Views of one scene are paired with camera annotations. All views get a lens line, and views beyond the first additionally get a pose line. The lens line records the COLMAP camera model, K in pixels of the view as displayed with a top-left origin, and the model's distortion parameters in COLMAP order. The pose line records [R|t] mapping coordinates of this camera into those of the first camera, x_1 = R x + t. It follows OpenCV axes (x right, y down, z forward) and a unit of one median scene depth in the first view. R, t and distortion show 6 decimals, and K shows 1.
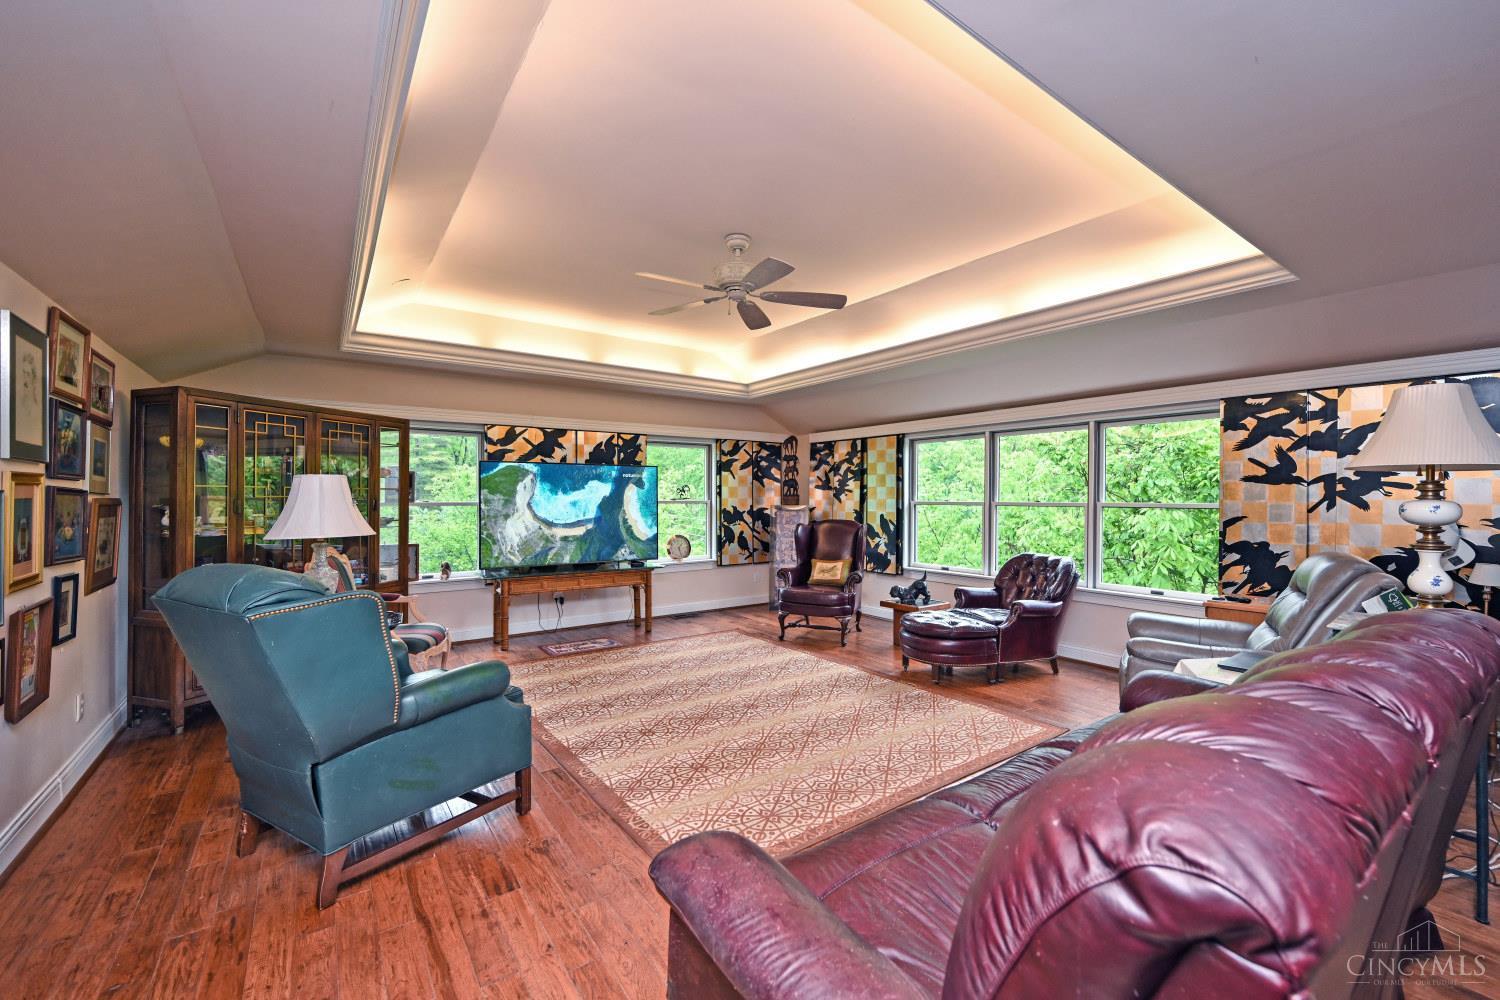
lens RADIAL K [[591.5, 0, 753.8], [0, 591.5, 496.1], [0, 0, 1]] dist [0.000677, -0.000878]
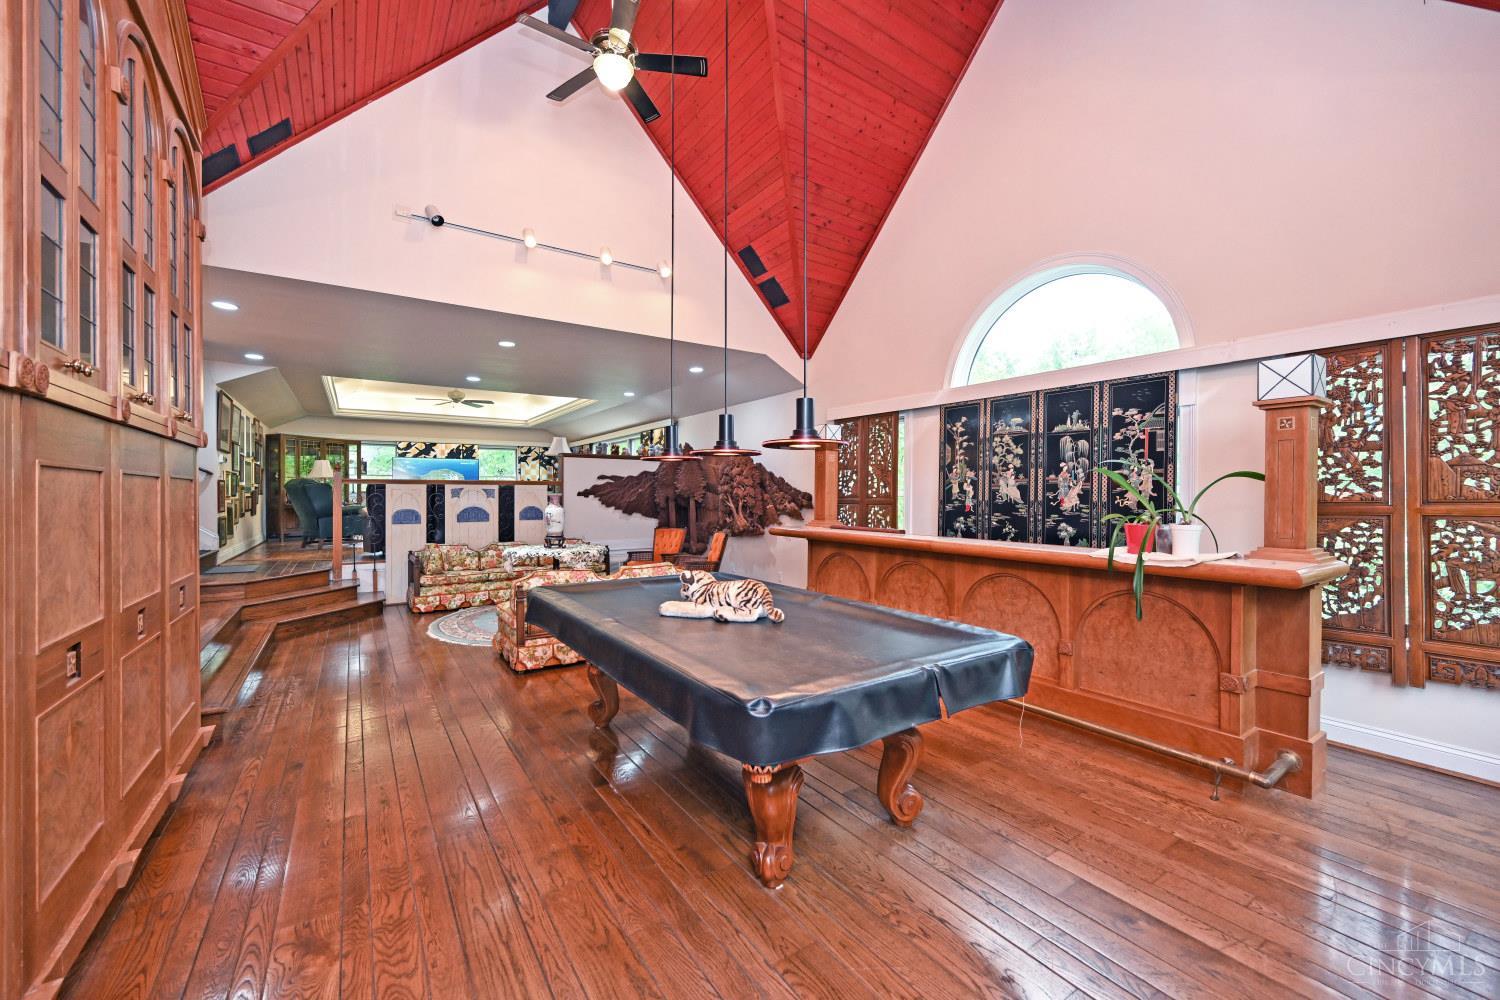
lens RADIAL K [[591.5, 0, 748.3], [0, 591.5, 500.1], [0, 0, 1]] dist [0.000677, -0.000878]
pose [[0.998275, -0.002526, -0.058653, 1.066188], [0.003046, 0.999957, 0.008771, 0.094498], [0.058628, -0.008935, 0.998240, -1.256279]]
